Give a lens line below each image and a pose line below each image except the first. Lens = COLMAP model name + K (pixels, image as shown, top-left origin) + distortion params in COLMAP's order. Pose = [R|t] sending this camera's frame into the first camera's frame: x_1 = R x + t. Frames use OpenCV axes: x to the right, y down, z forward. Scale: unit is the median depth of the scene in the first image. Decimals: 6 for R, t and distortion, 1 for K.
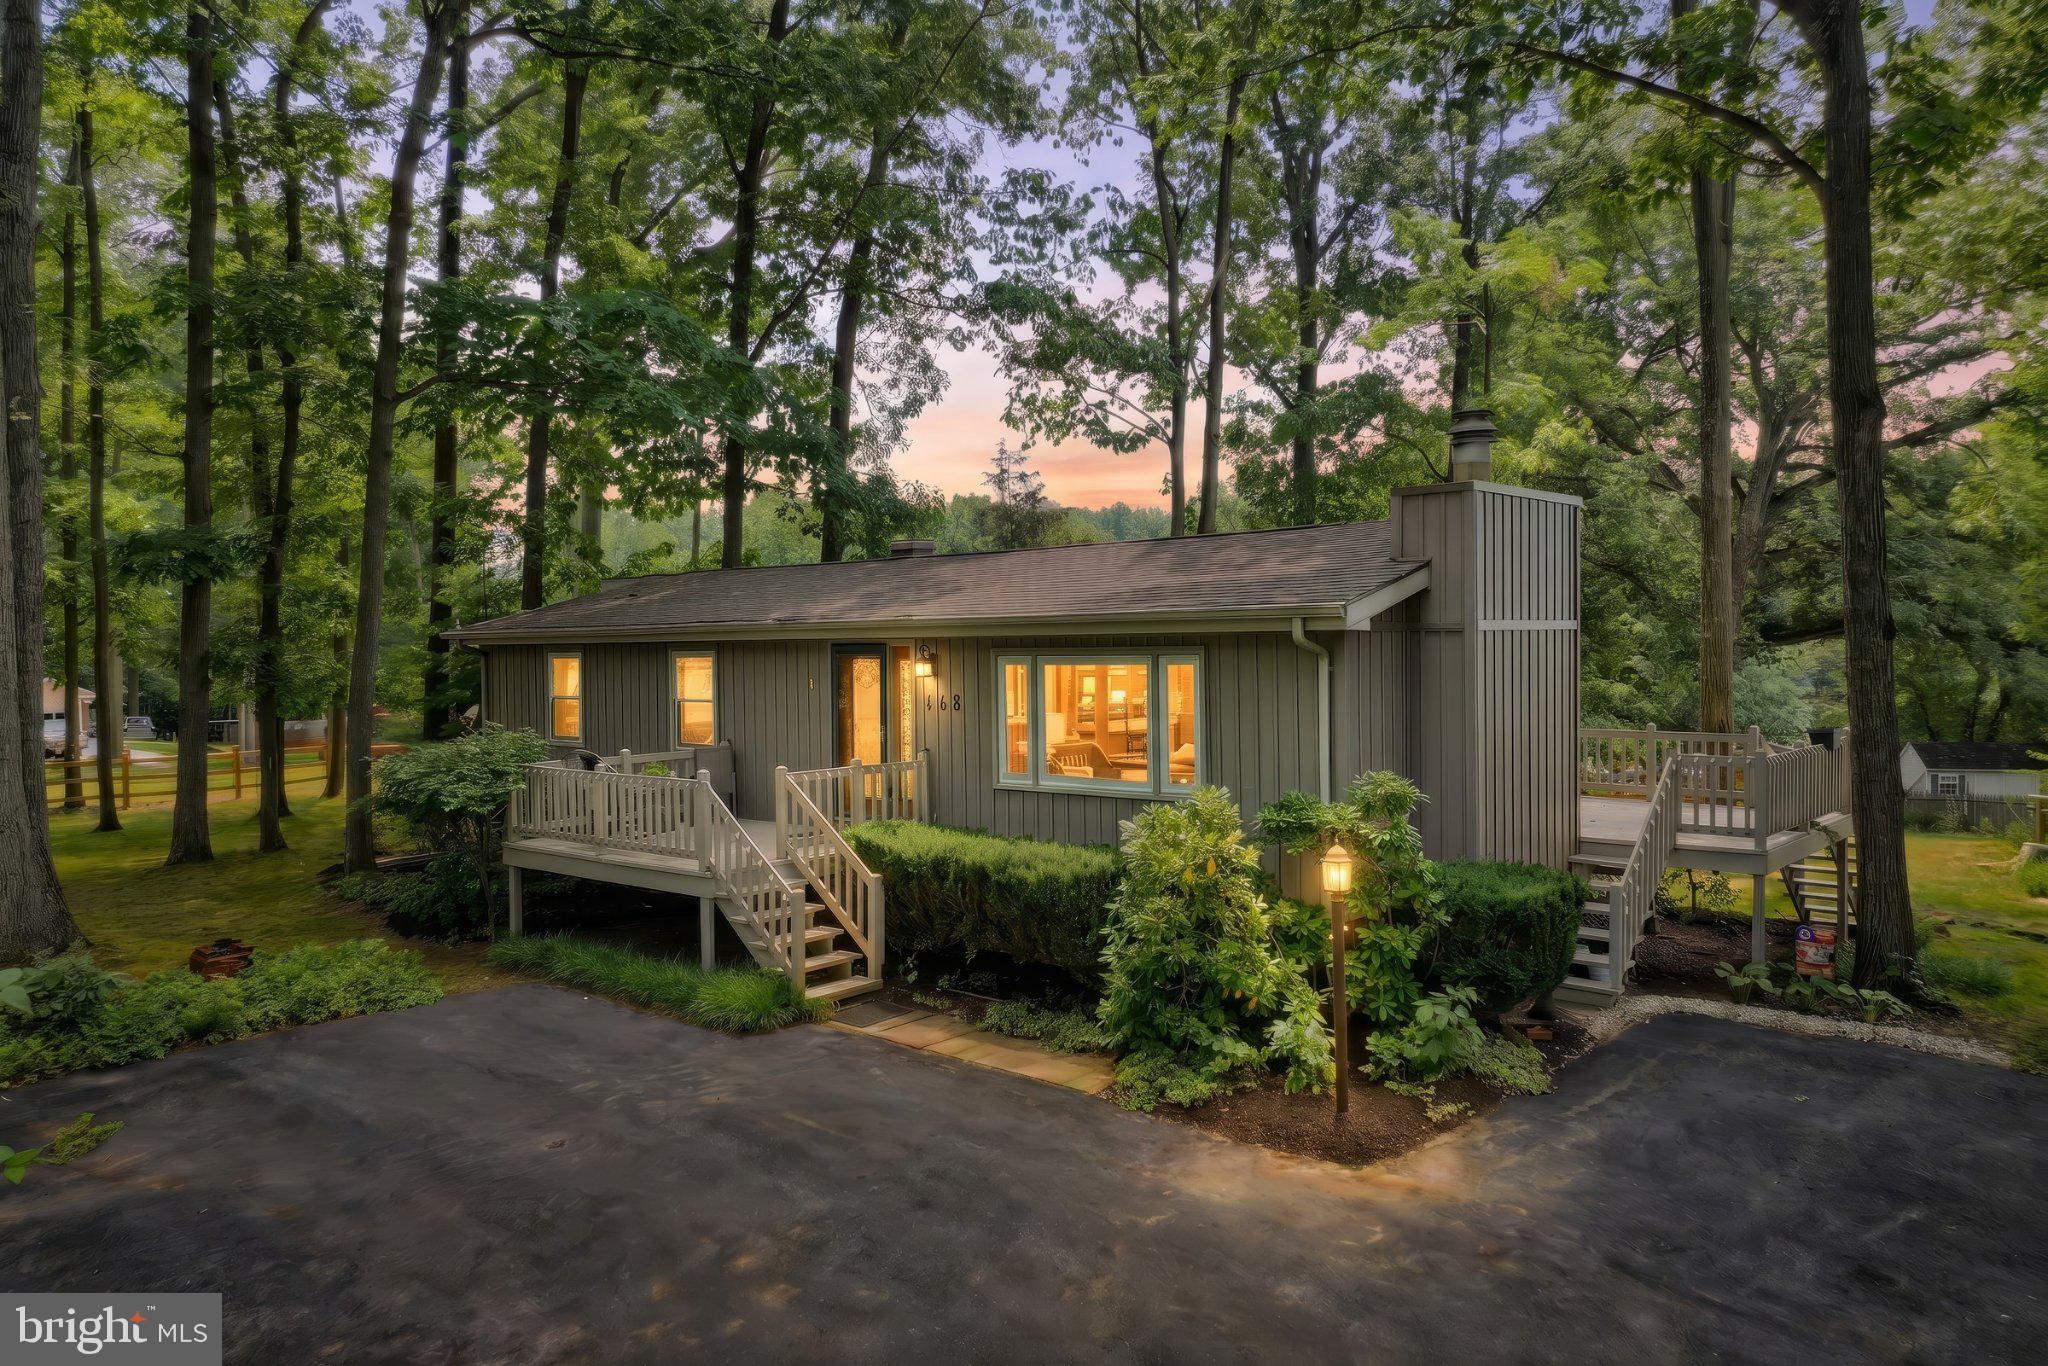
lens RADIAL K [[1432.9, 0, 1059.7], [0, 1432.9, 675.7], [0, 0, 1]] dist [0.002781, 0.001676]
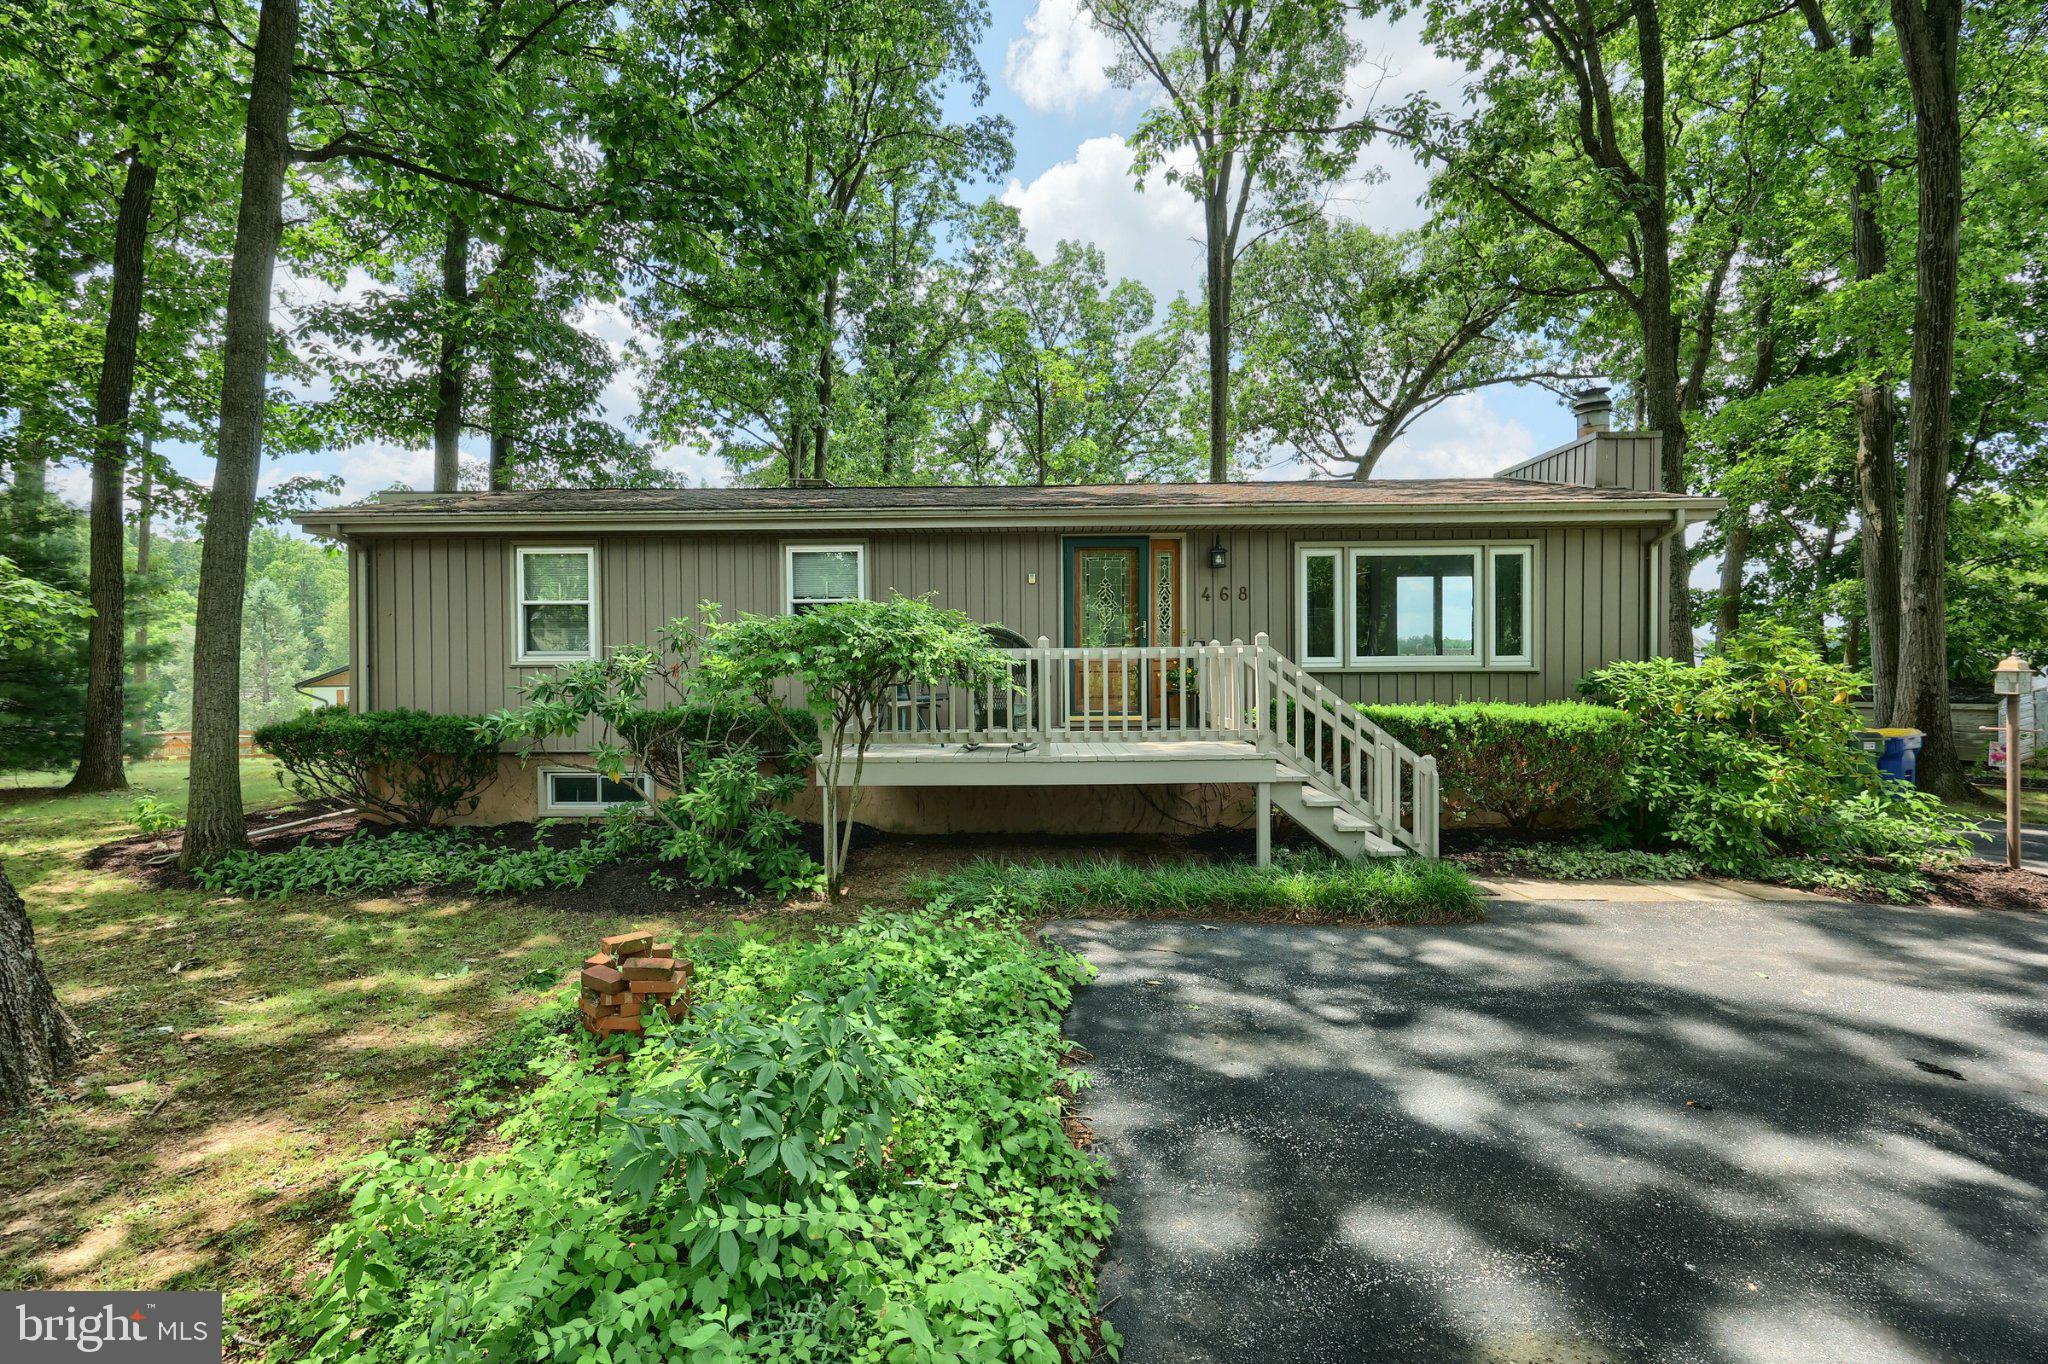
lens RADIAL K [[898.6, 0, 982.8], [0, 898.6, 690.1], [0, 0, 1]] dist [0.023648, 0.000325]
pose [[0.764829, -0.005106, 0.644213, -0.297222], [0.014795, 0.999844, -0.009640, 0.043452], [-0.644063, 0.016904, 0.764786, 0.295311]]
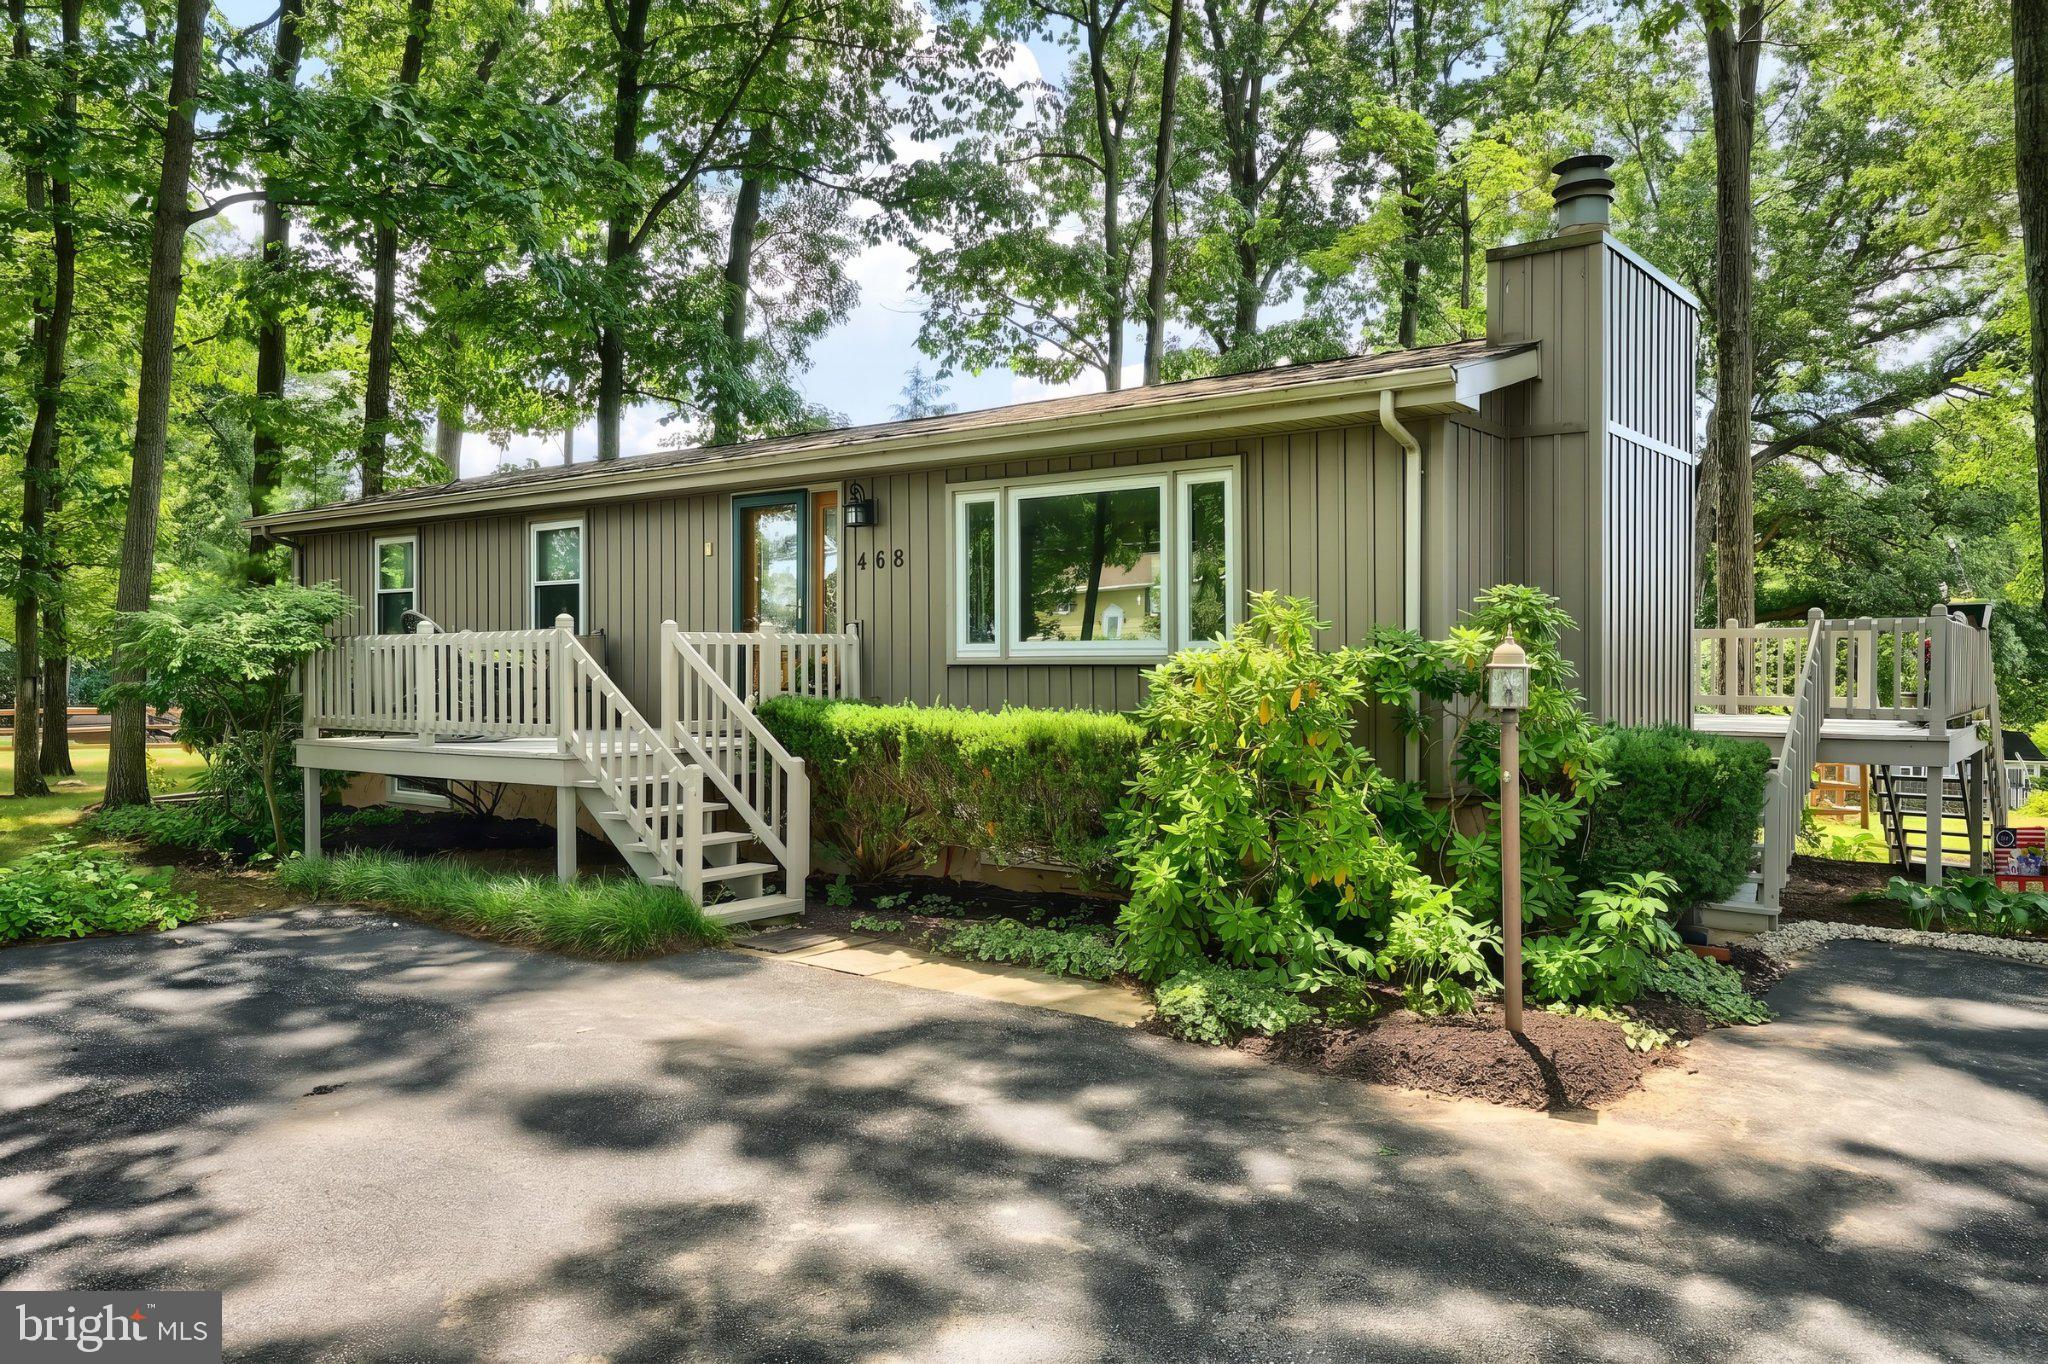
lens RADIAL K [[1465.8, 0, 1024.0], [0, 1465.8, 682.0], [0, 0, 1]] dist [0.004430, 0.001889]
pose [[0.998621, 0.007535, 0.051952, -0.021393], [-0.007092, 0.999937, -0.008713, 0.043810], [-0.052014, 0.008333, 0.998612, 0.098797]]
